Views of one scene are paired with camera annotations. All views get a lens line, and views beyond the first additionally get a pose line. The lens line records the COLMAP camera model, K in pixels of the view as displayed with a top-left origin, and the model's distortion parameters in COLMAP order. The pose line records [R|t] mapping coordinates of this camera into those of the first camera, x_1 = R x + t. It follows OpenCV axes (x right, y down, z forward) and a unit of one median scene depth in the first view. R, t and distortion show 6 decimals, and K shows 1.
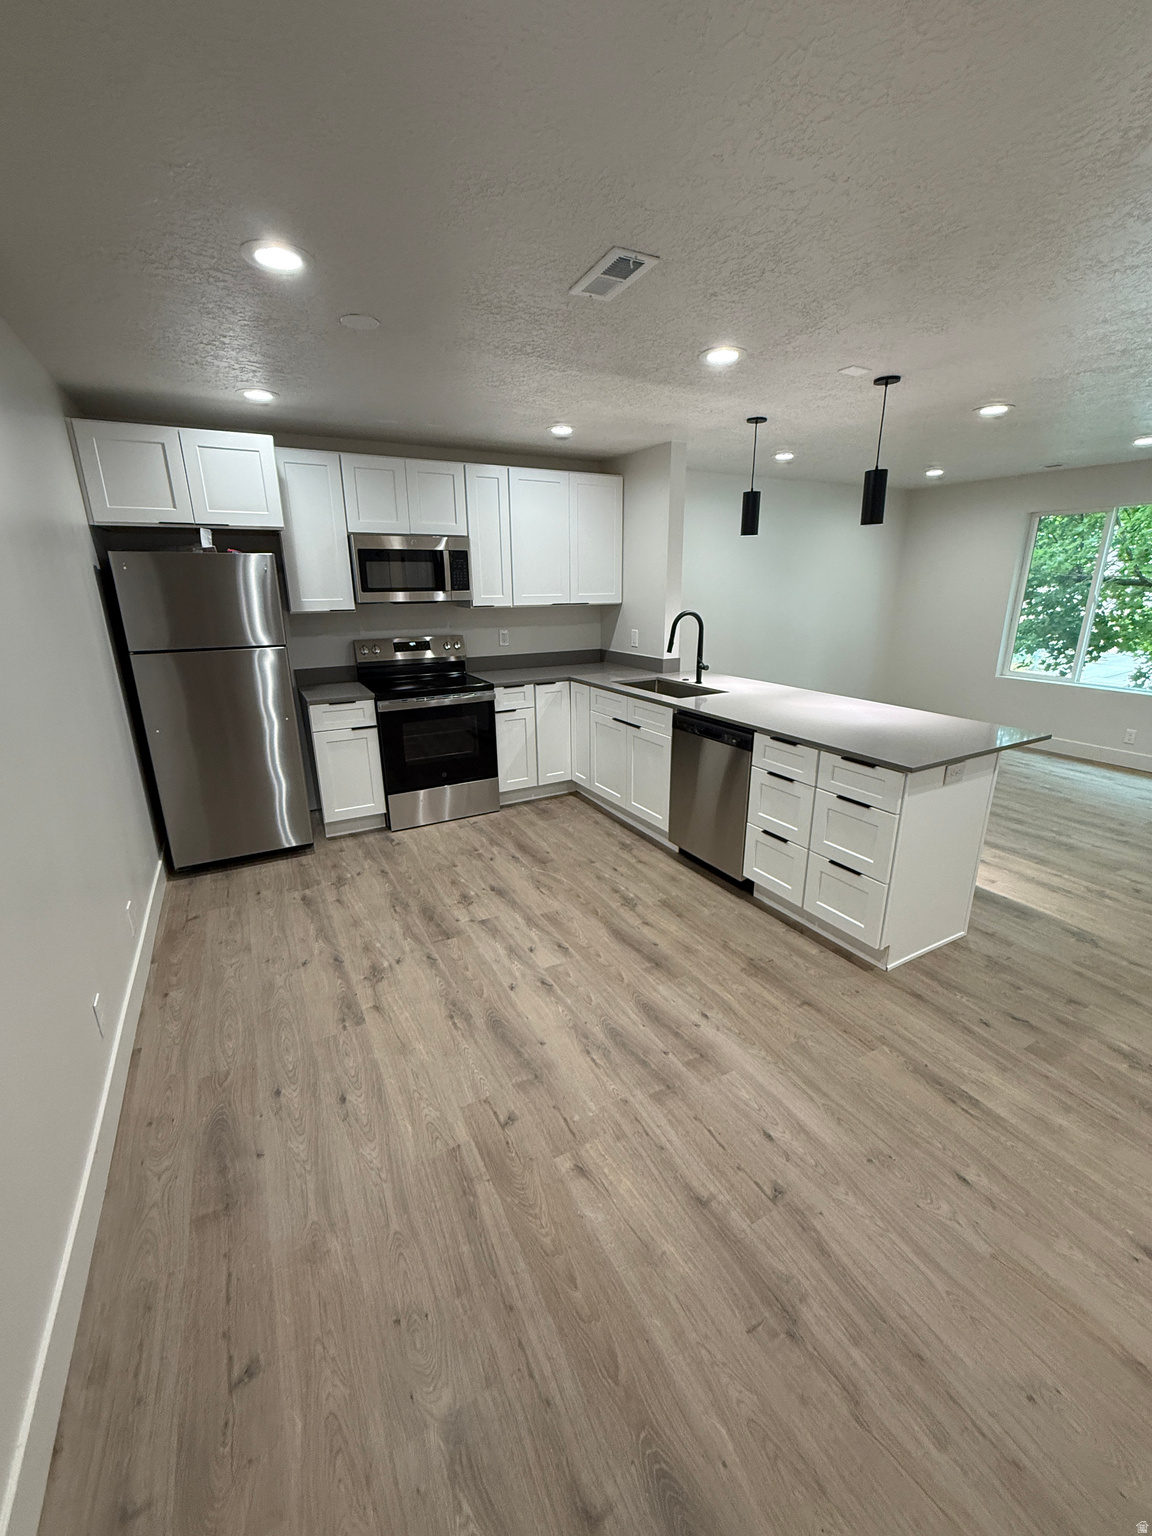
lens RADIAL K [[619.5, 0, 581.1], [0, 619.5, 769.5], [0, 0, 1]] dist [0.000175, 0.000062]
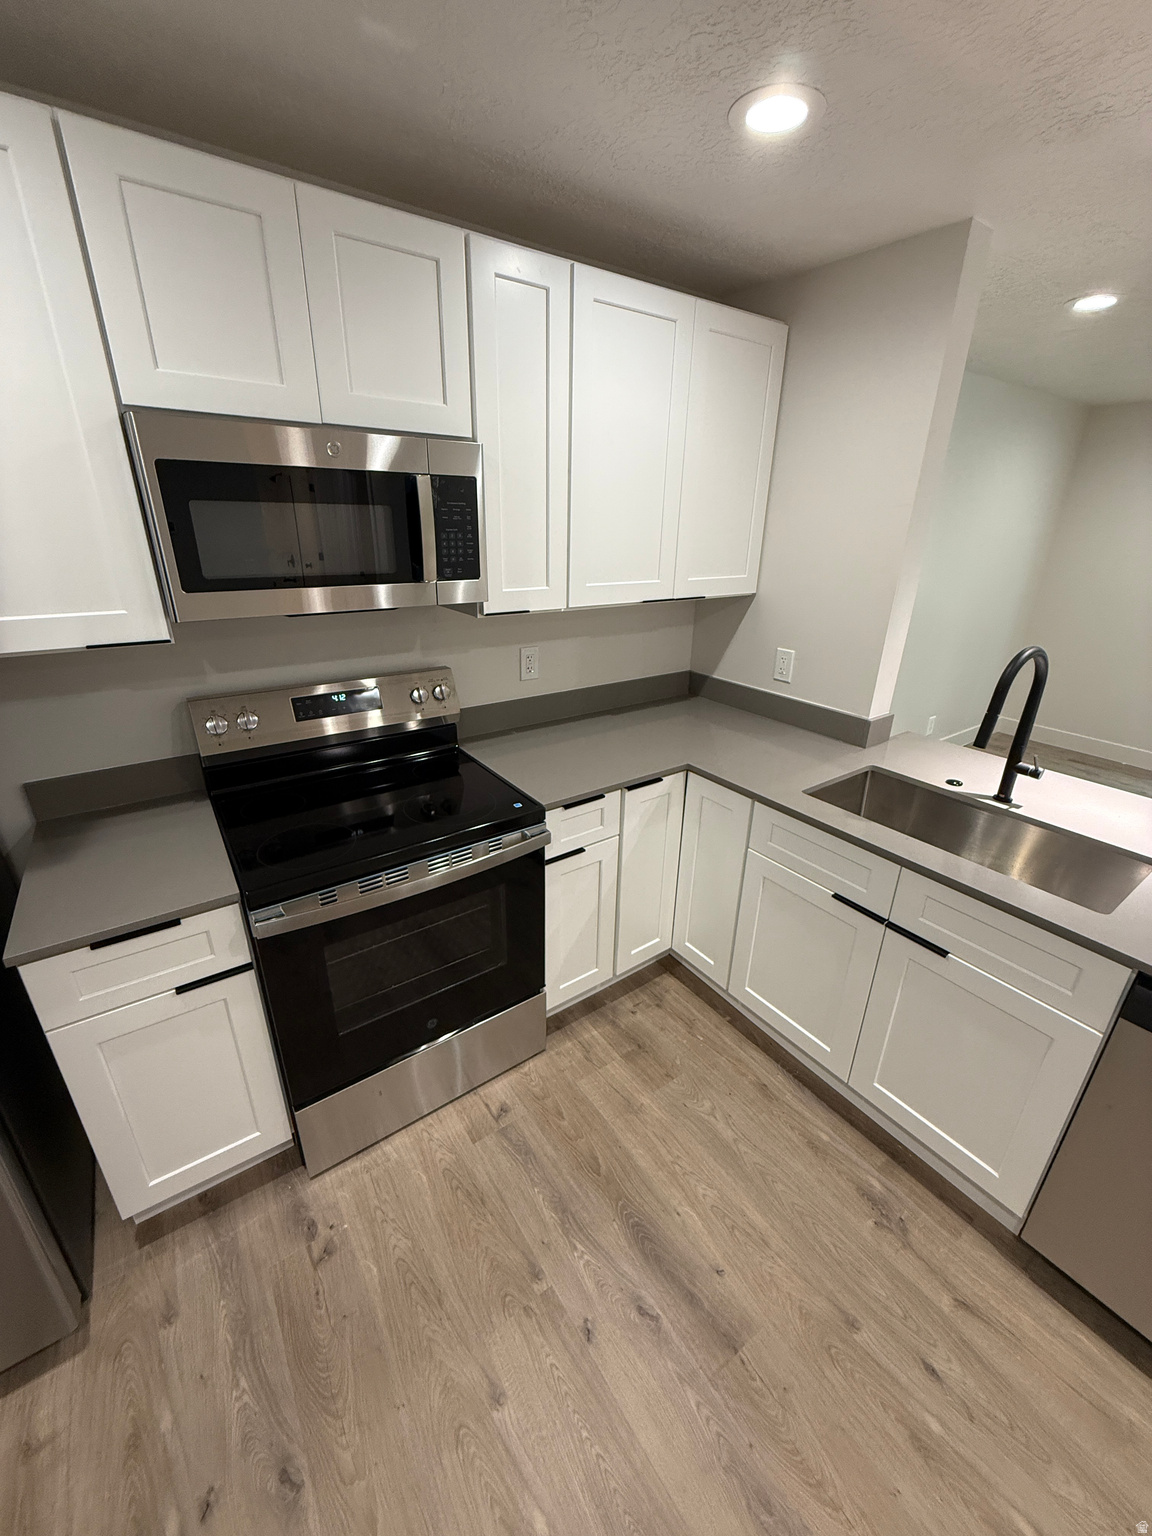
lens RADIAL K [[611.1, 0, 578.3], [0, 611.1, 763.7], [0, 0, 1]] dist [-0.000354, 0.000215]
pose [[0.993410, -0.018461, 0.113122, -0.180282], [0.008074, 0.995763, 0.091602, -0.225075], [-0.114334, -0.090085, 0.989350, 0.643220]]
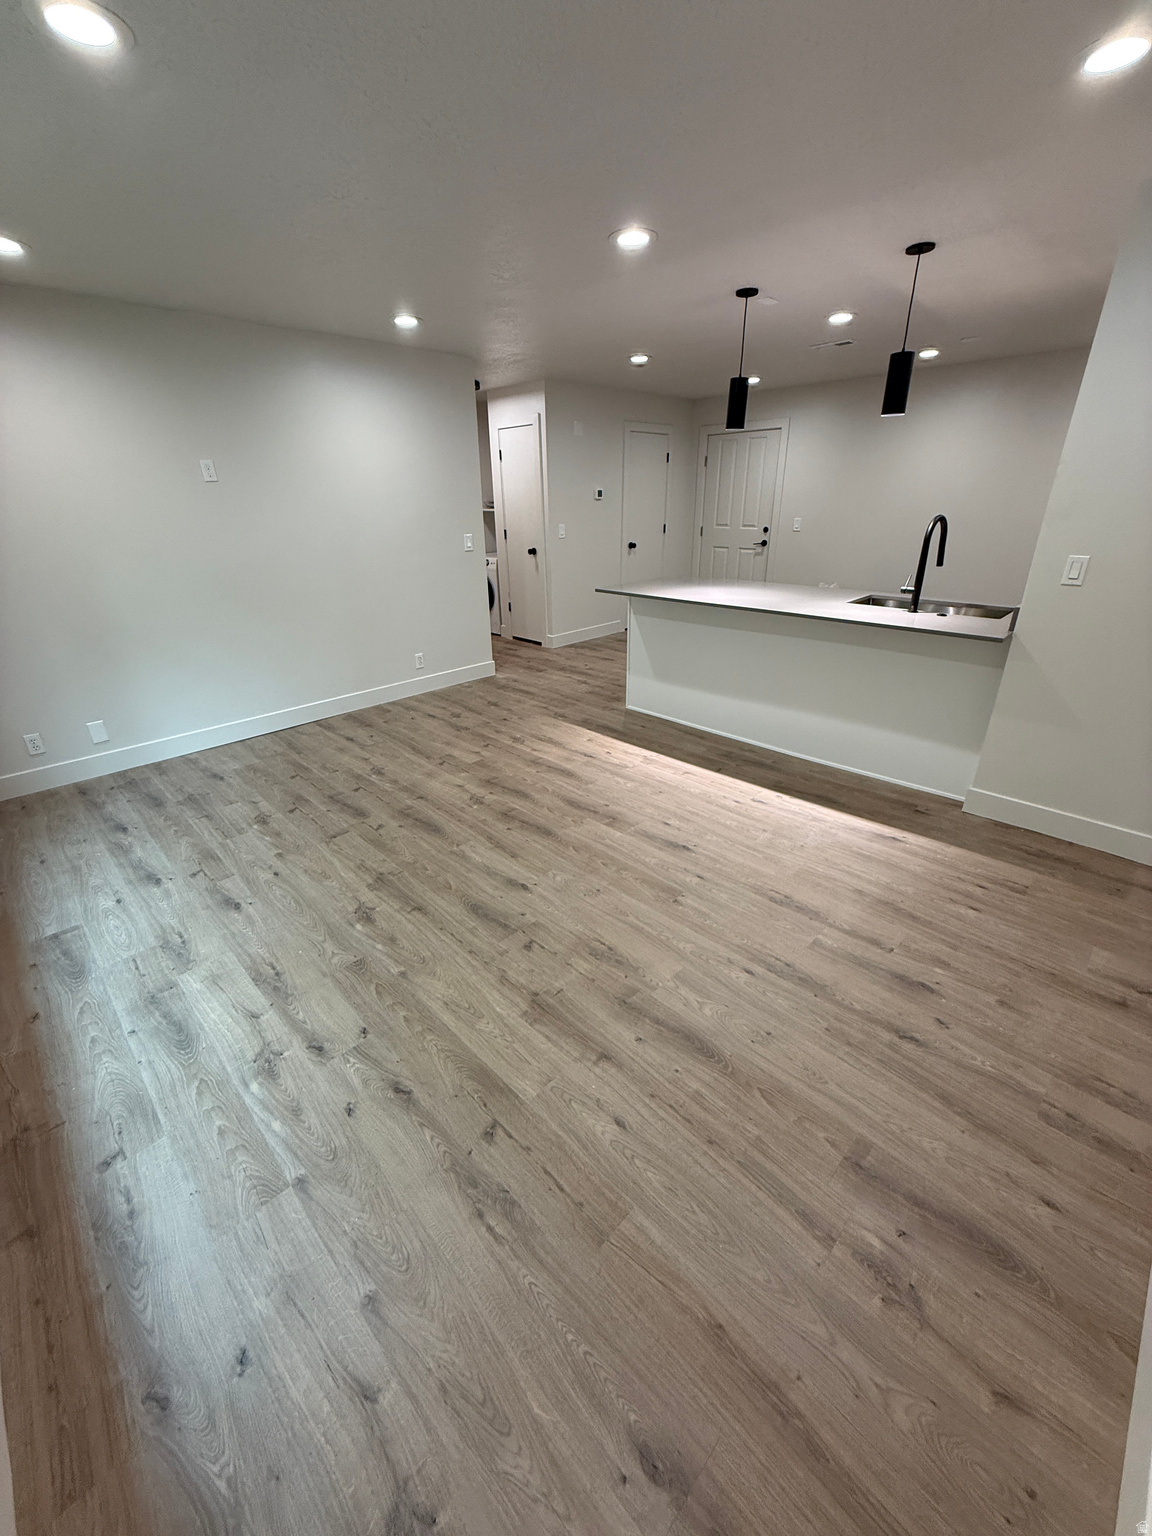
lens RADIAL K [[611.1, 0, 578.3], [0, 611.1, 763.7], [0, 0, 1]] dist [-0.000354, 0.000215]
pose [[-0.958881, 0.137896, -0.248056, 0.883944], [-0.058012, 0.760341, 0.646929, -0.510003], [0.277816, 0.634718, -0.721077, 1.692192]]
